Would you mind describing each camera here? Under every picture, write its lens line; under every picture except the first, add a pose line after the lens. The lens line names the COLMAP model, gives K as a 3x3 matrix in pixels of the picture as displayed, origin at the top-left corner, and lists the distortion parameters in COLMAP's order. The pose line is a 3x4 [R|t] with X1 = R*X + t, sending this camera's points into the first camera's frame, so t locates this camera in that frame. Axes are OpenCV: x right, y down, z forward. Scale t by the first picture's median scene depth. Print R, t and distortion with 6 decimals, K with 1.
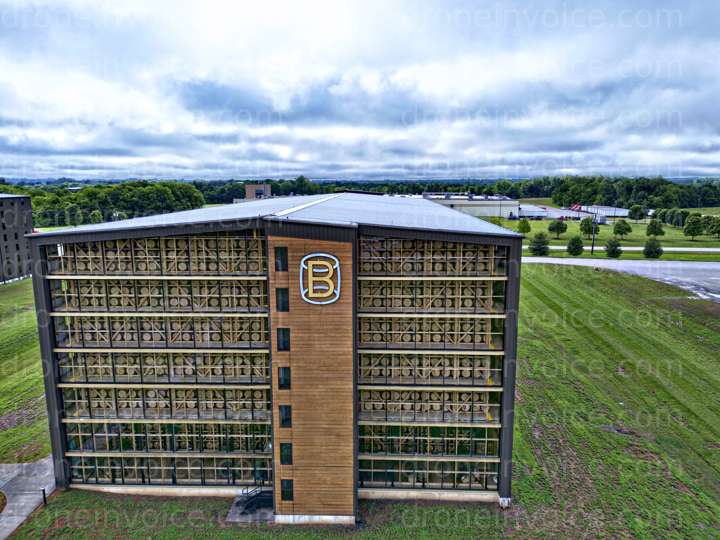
lens RADIAL K [[505.6, 0, 357.2], [0, 505.6, 265.9], [0, 0, 1]] dist [0.054822, -0.030584]
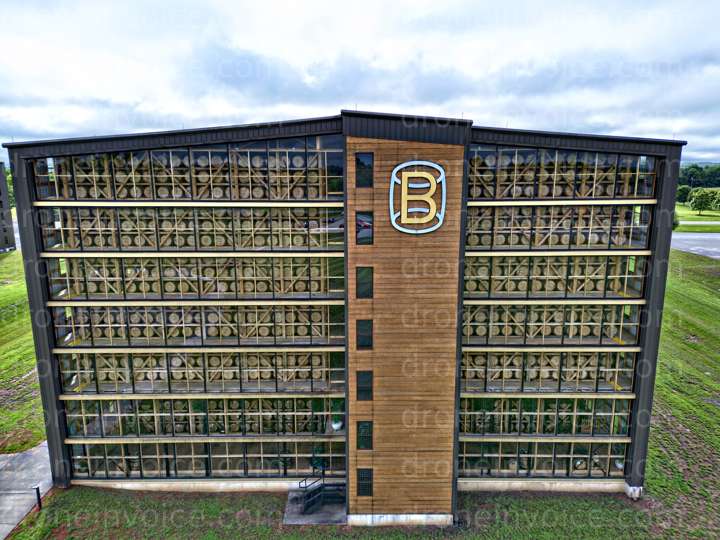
lens RADIAL K [[505.6, 0, 359.2], [0, 505.6, 266.0], [0, 0, 1]] dist [0.054822, -0.030584]
pose [[0.999328, -0.006334, 0.036097, -0.161620], [0.005407, 0.999655, 0.025717, 0.092055], [-0.036247, -0.025504, 0.999017, 0.236461]]
